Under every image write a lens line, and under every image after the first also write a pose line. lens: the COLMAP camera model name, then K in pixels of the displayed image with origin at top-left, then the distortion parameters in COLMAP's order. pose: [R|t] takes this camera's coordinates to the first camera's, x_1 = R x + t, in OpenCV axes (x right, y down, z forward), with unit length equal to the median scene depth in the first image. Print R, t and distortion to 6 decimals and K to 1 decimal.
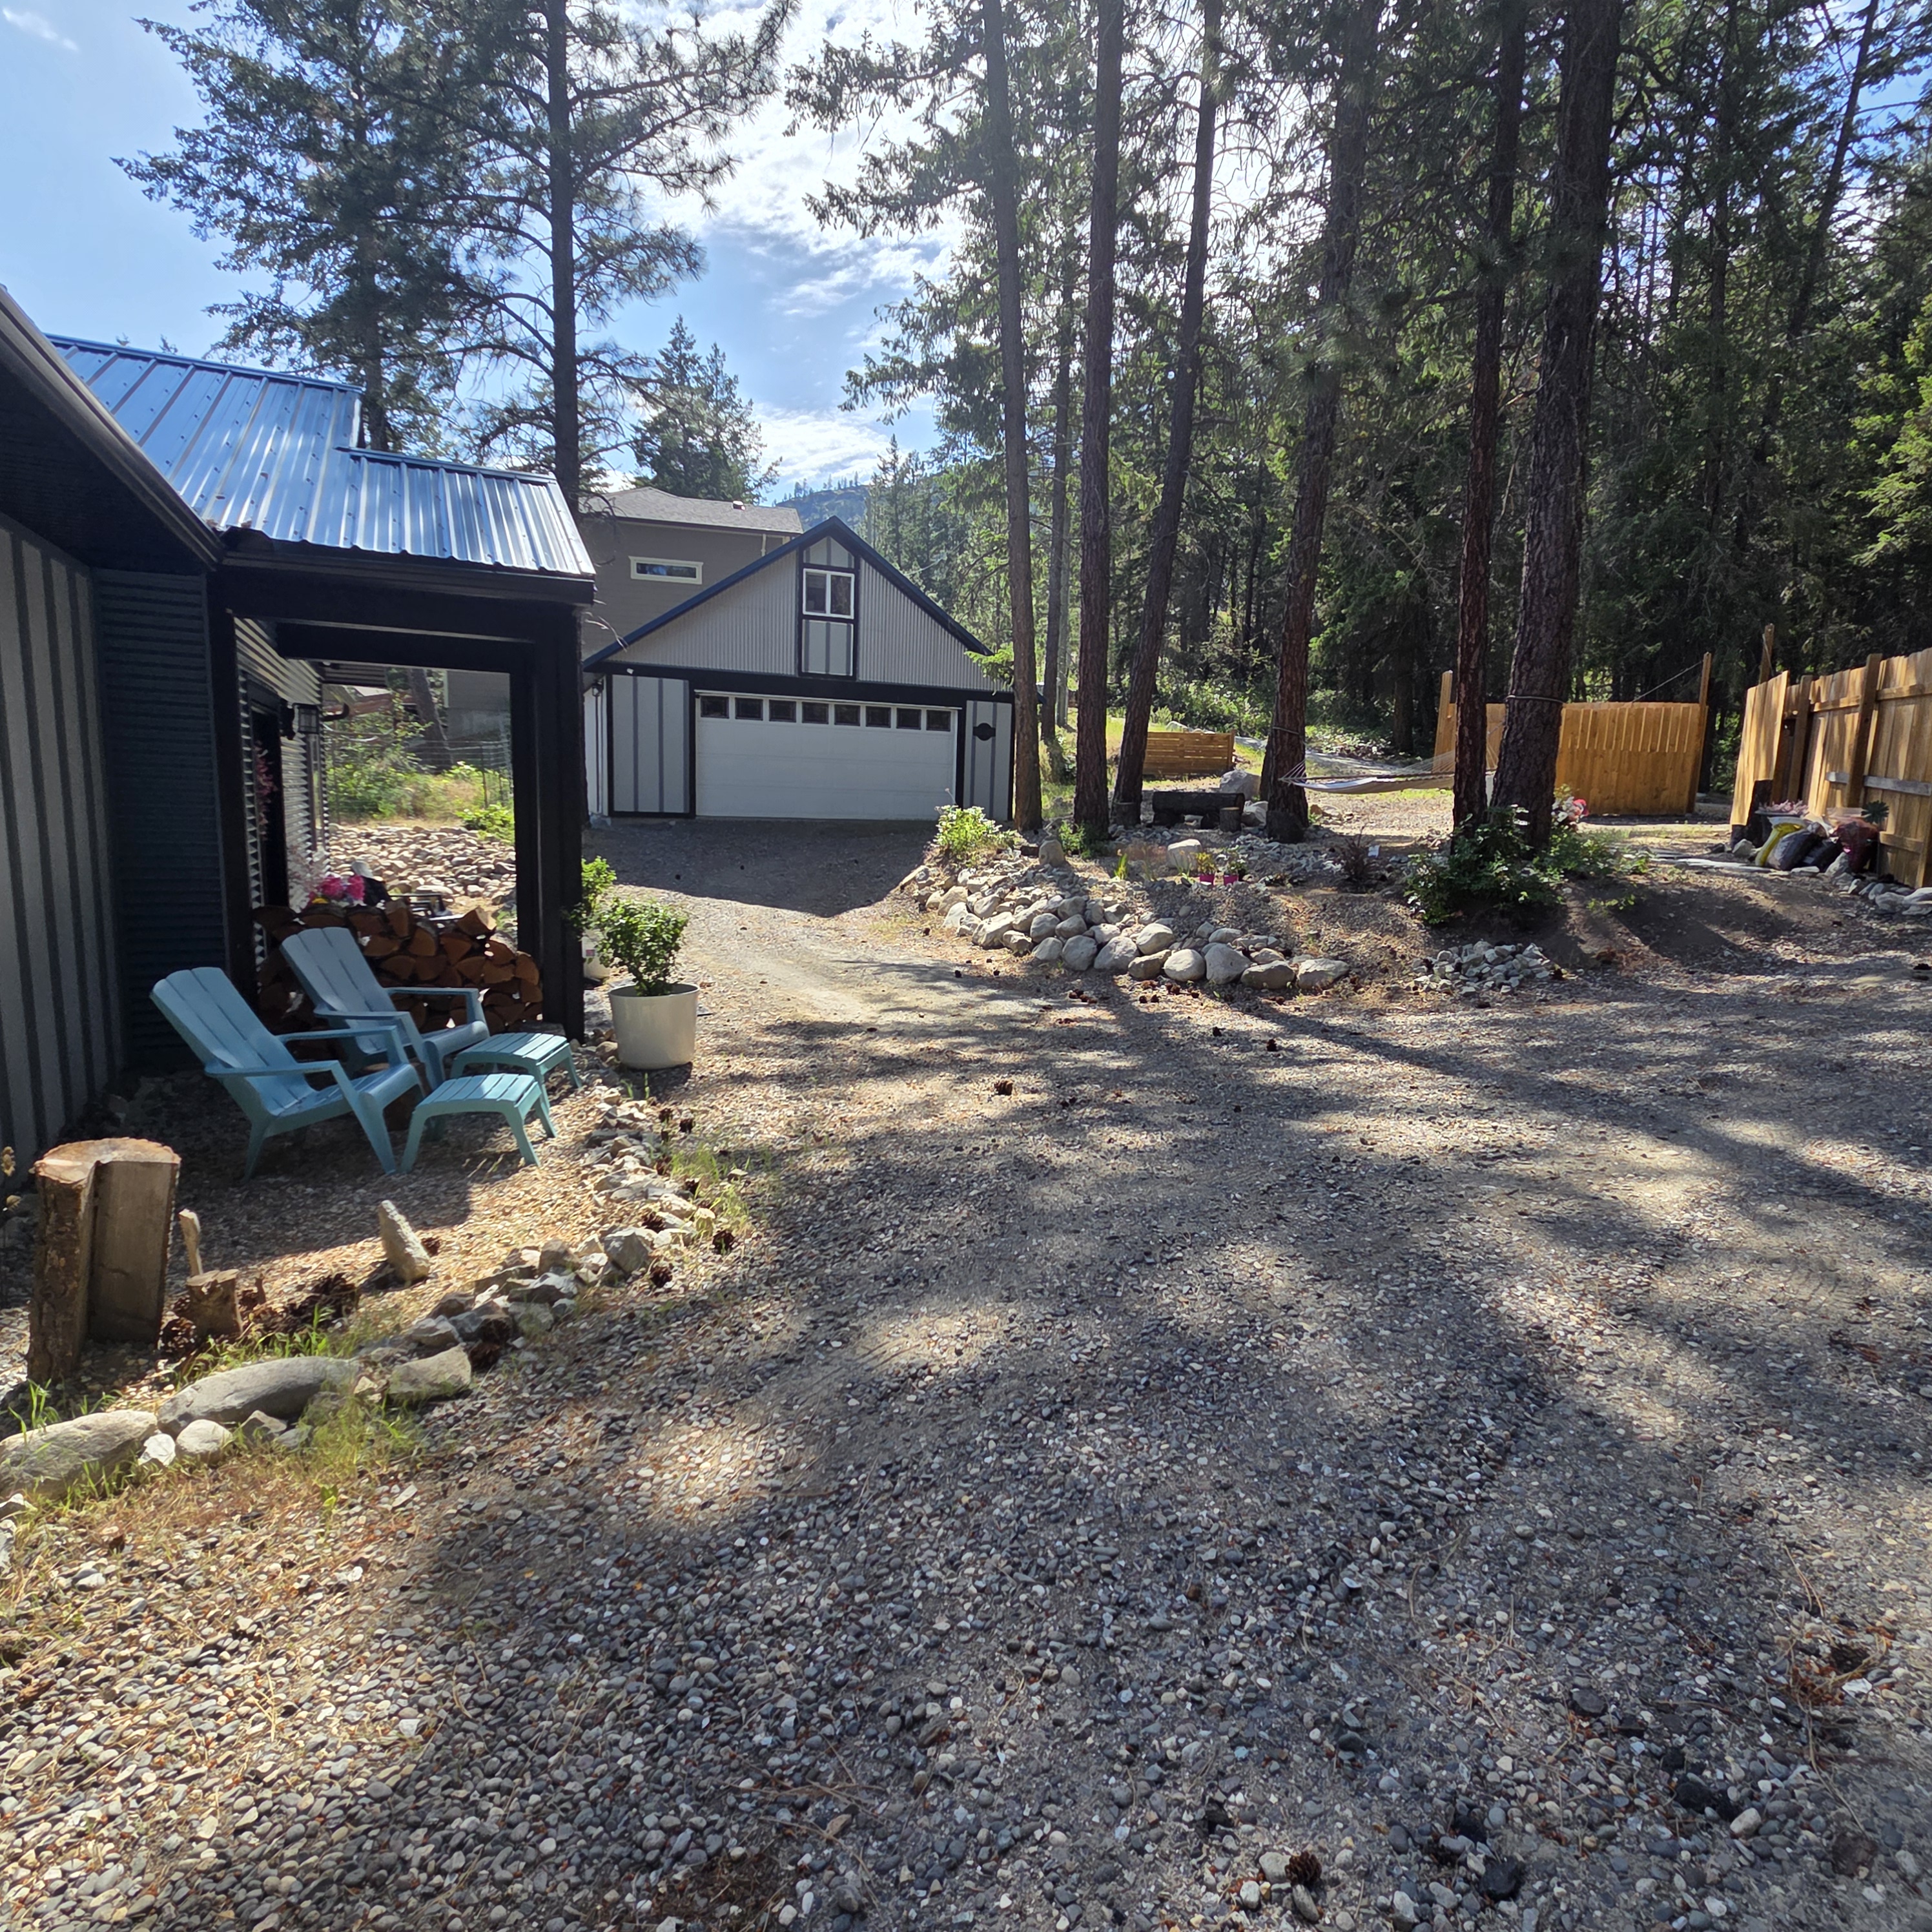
lens RADIAL K [[1122.0, 0, 965.5], [0, 1122.0, 963.7], [0, 0, 1]] dist [-0.002787, 0.001875]
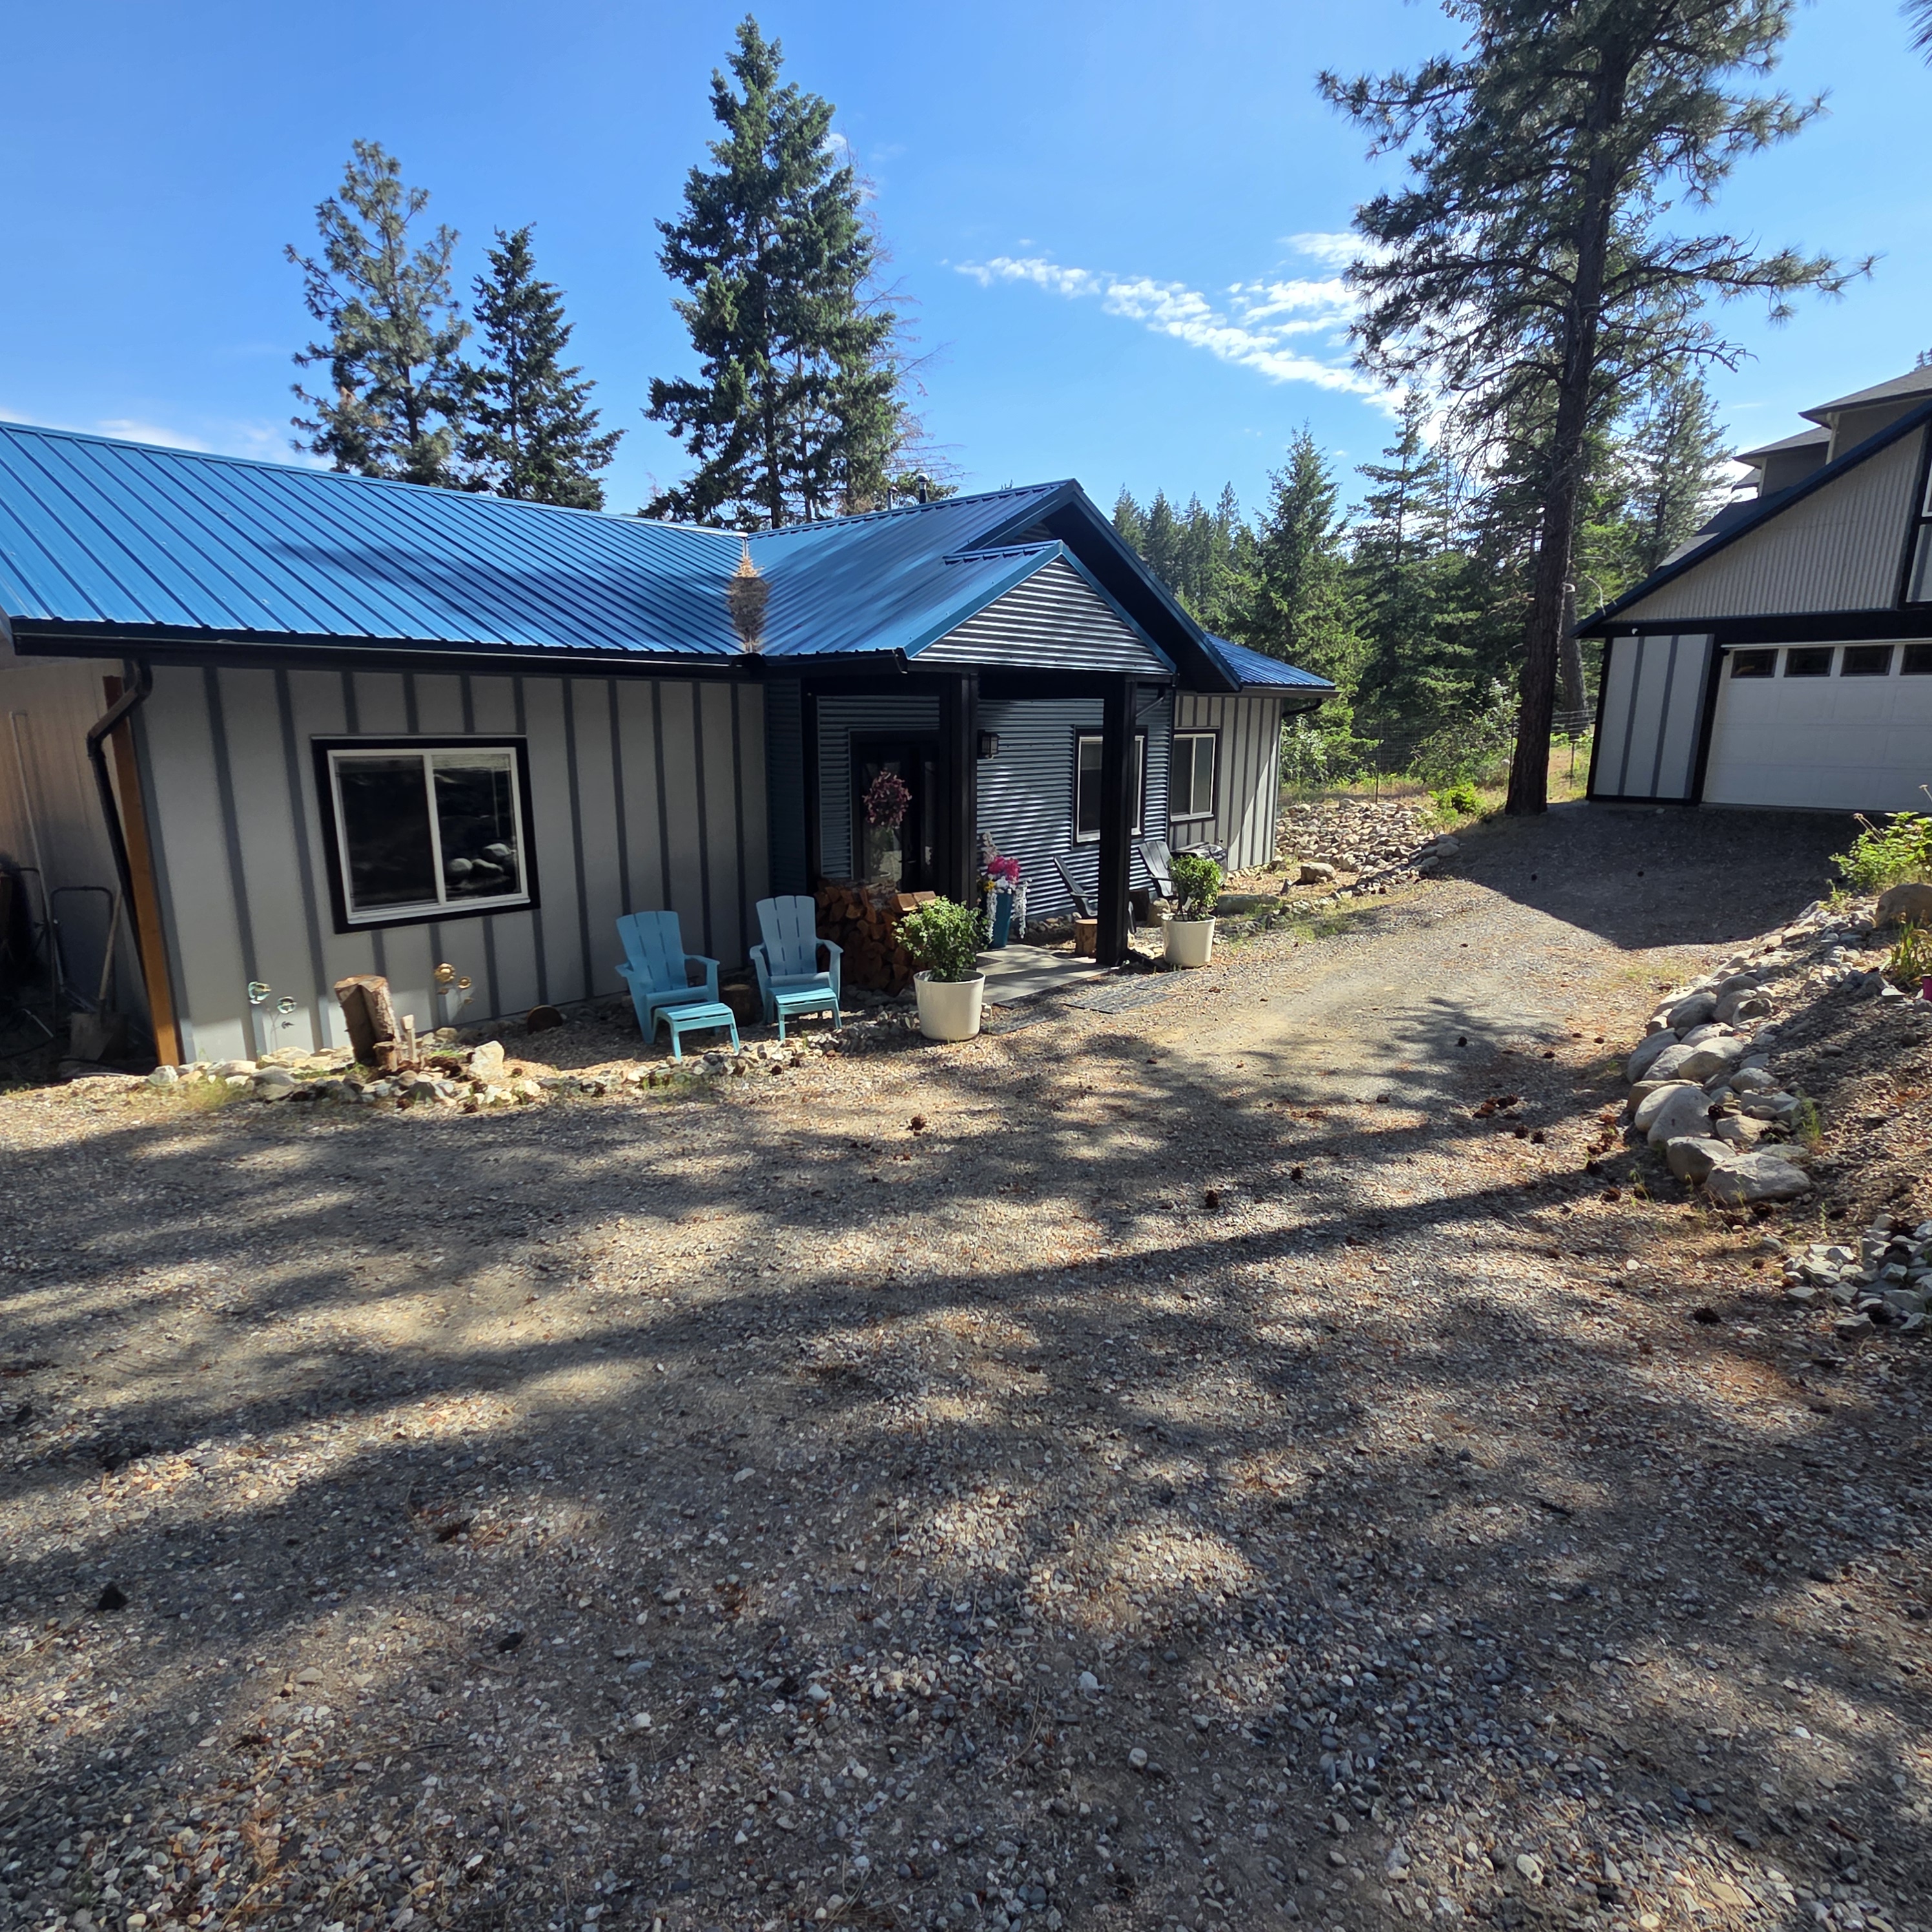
lens RADIAL K [[1122.0, 0, 966.3], [0, 1122.0, 972.4], [0, 0, 1]] dist [-0.002787, 0.001875]
pose [[0.371524, 0.172621, -0.912234, 0.323660], [-0.126242, 0.982830, 0.134566, -0.054819], [0.919800, 0.065168, 0.386937, 0.212632]]
